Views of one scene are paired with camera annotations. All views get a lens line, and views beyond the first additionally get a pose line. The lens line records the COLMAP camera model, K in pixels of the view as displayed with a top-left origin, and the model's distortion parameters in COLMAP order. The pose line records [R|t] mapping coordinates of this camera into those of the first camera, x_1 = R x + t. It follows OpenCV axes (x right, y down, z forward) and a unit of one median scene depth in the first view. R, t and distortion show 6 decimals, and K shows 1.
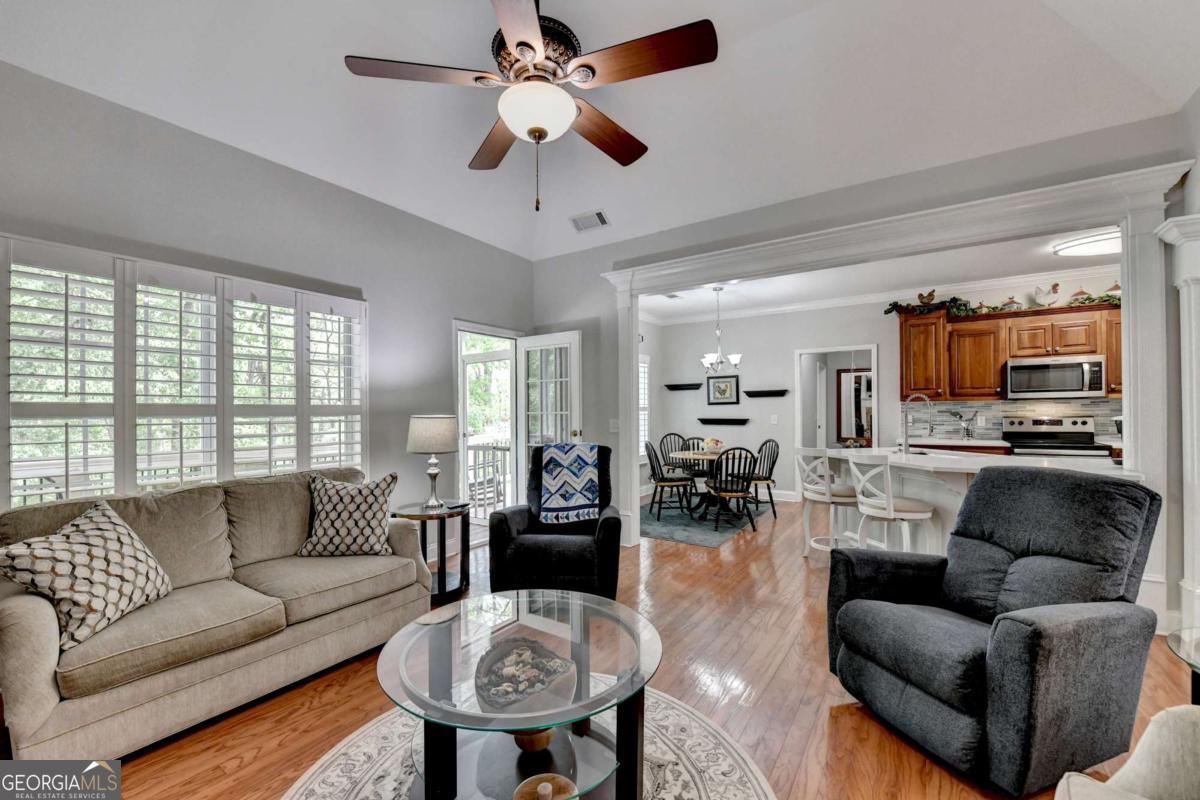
lens RADIAL K [[499.3, 0, 600.0], [0, 499.3, 411.9], [0, 0, 1]] dist [-0.011066, -0.000096]
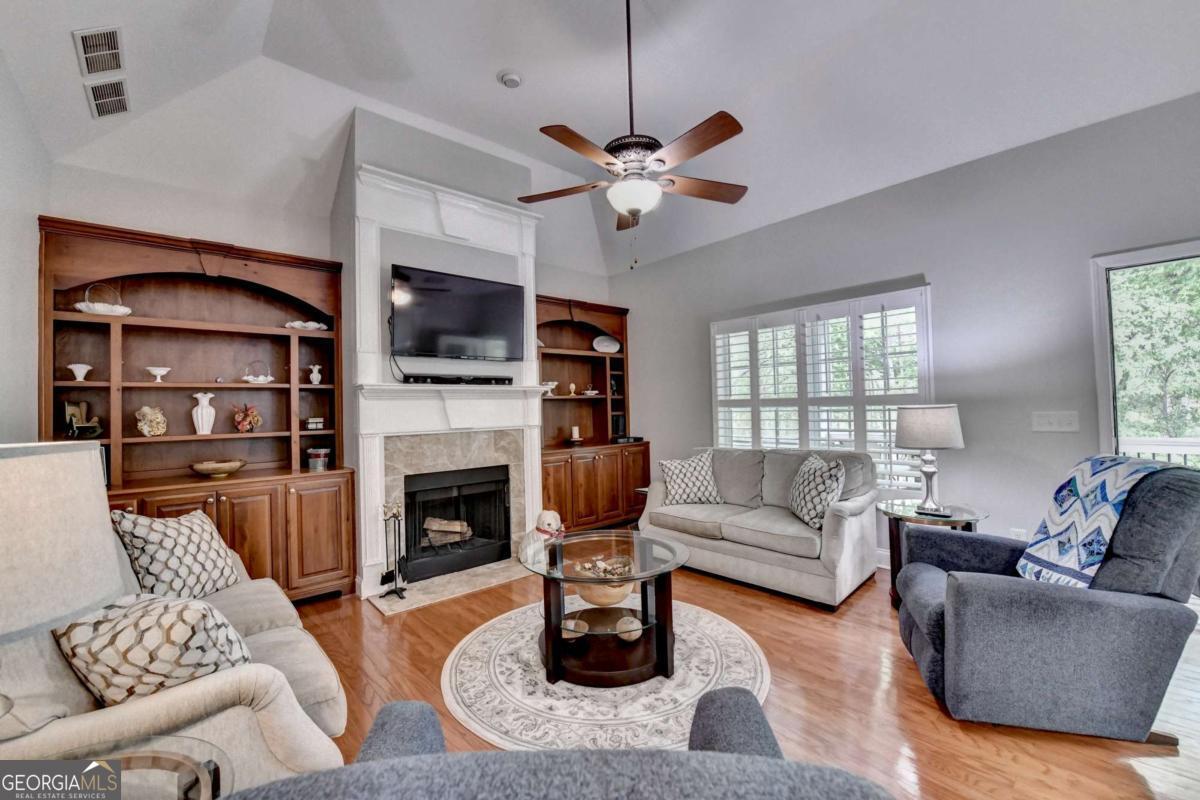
lens RADIAL K [[490.5, 0, 591.7], [0, 490.5, 403.3], [0, 0, 1]] dist [-0.009142, -0.000356]
pose [[-0.266871, 0.007225, -0.963705, 0.556020], [0.027053, 0.999634, 0.000003, -0.010789], [0.963352, -0.026071, -0.266969, 0.566656]]
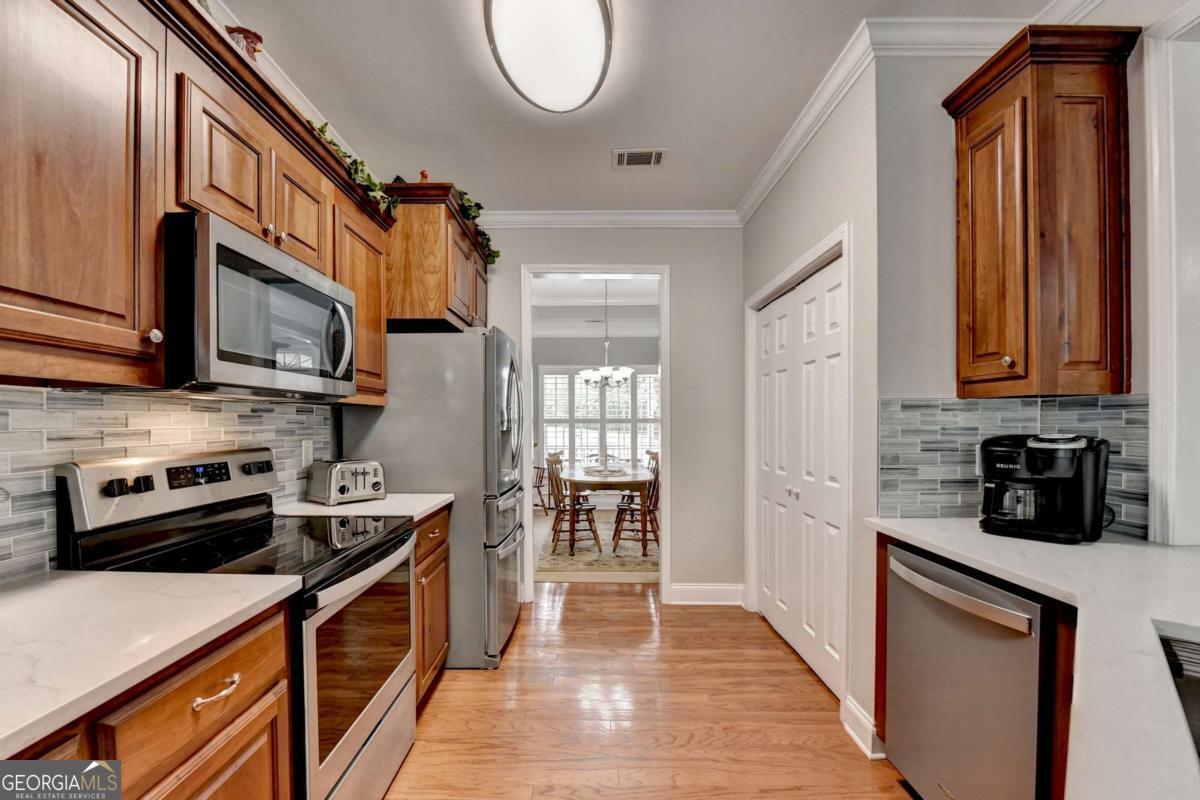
lens RADIAL K [[493.7, 0, 595.3], [0, 493.7, 429.9], [0, 0, 1]] dist [-0.000692, -0.012774]
pose [[-0.545816, -0.000995, 0.837905, 0.691568], [0.007898, 0.999949, 0.006333, -0.006426], [-0.837868, 0.010074, -0.545780, 1.253037]]
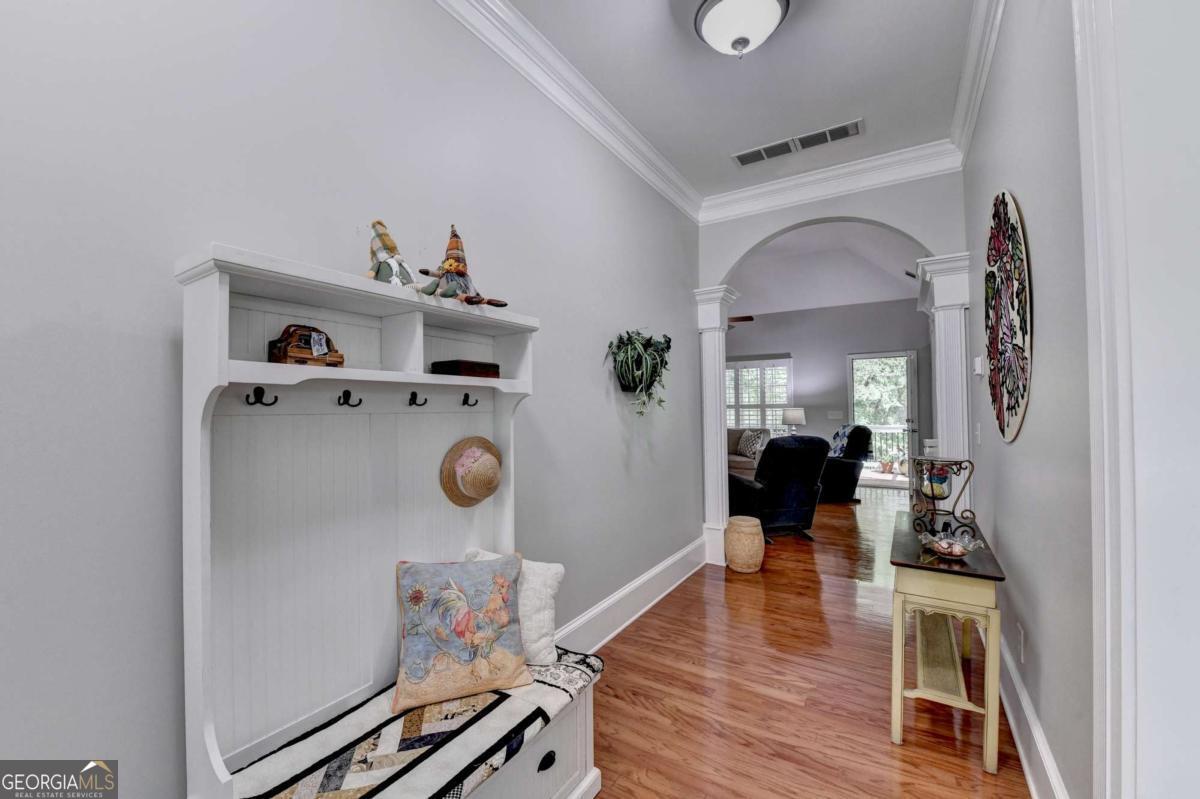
lens RADIAL K [[490.5, 0, 591.7], [0, 490.5, 402.8], [0, 0, 1]] dist [-0.009142, -0.000356]
pose [[0.019626, -0.002654, -0.999804, 1.620398], [0.018172, 0.999832, -0.002297, -0.024895], [0.999642, -0.018123, 0.019671, 0.025969]]
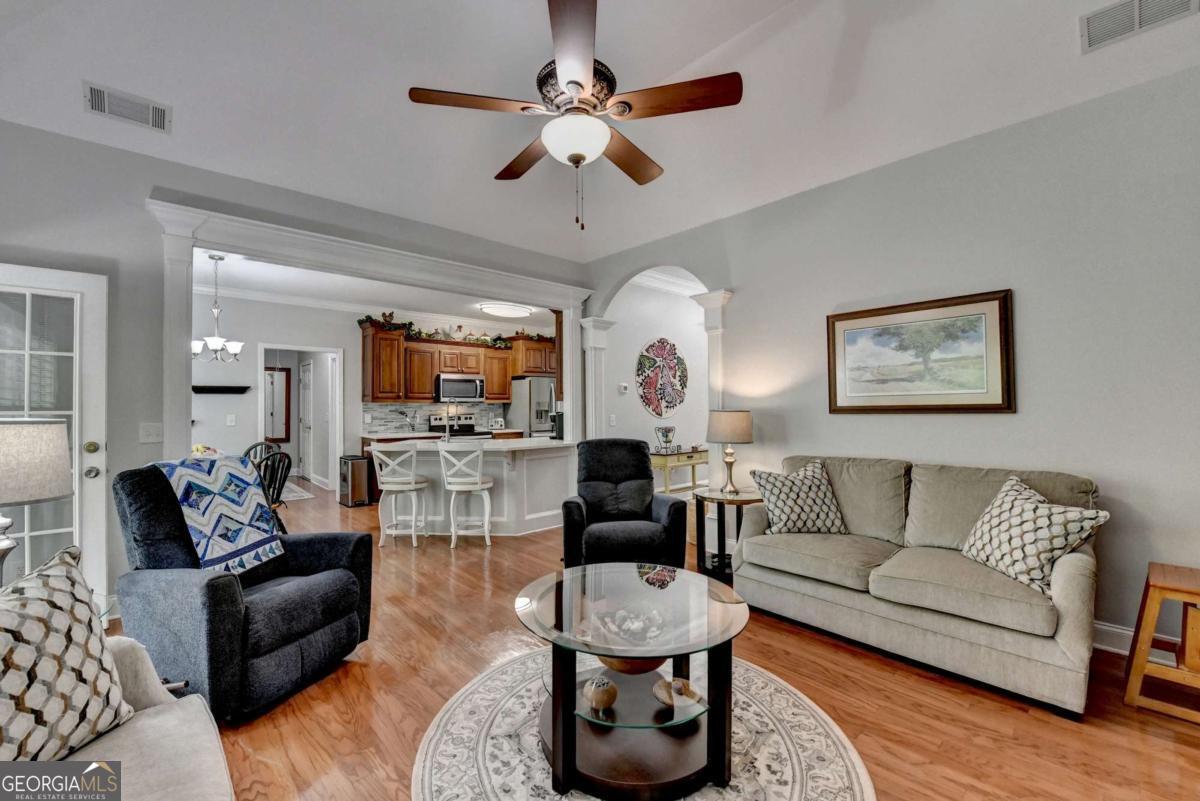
lens RADIAL K [[490.5, 0, 591.7], [0, 490.5, 403.8], [0, 0, 1]] dist [-0.009142, -0.000356]
pose [[0.240091, 0.013904, 0.970651, -0.534422], [0.002847, 0.999883, -0.015027, 0.001816], [-0.970746, 0.006371, 0.240023, 0.328248]]
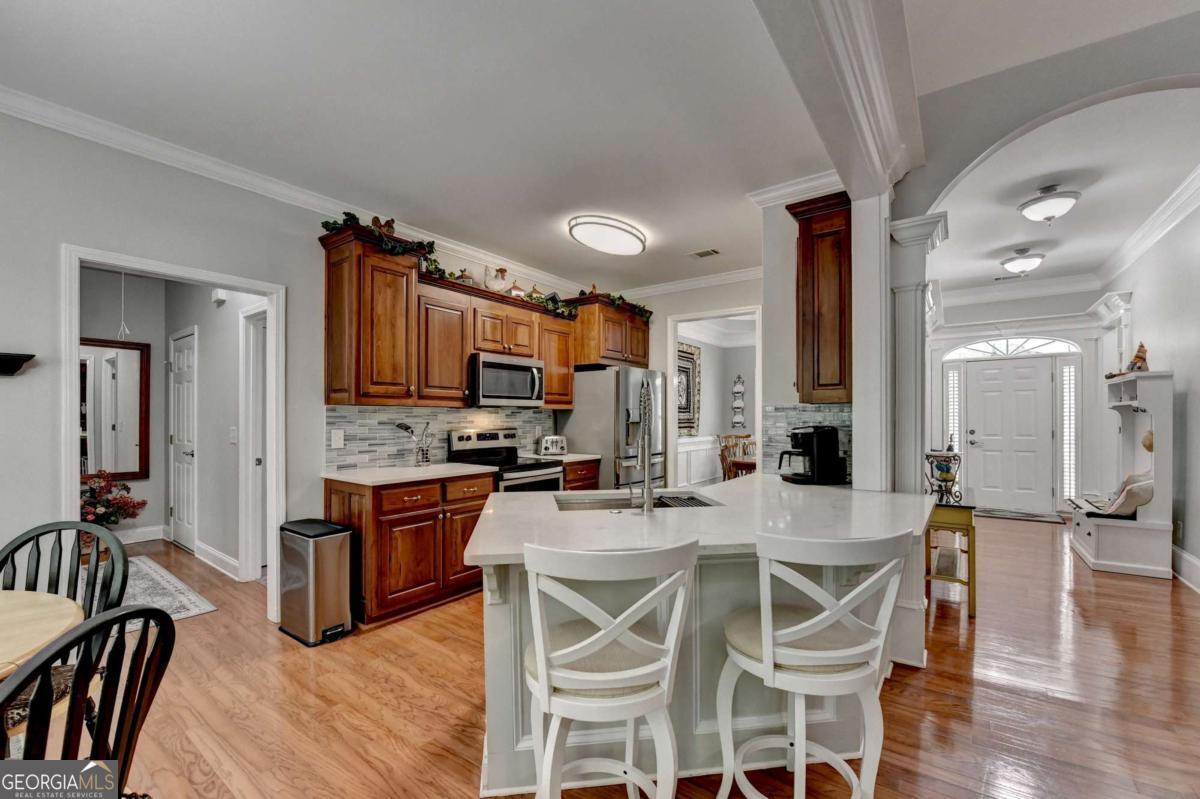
lens RADIAL K [[498.6, 0, 596.8], [0, 498.6, 421.5], [0, 0, 1]] dist [-0.018759, -0.000523]
pose [[0.049345, 0.003031, 0.998777, 0.127950], [0.000315, 0.999995, -0.003051, -0.000899], [-0.998782, 0.000466, 0.049344, 1.017930]]
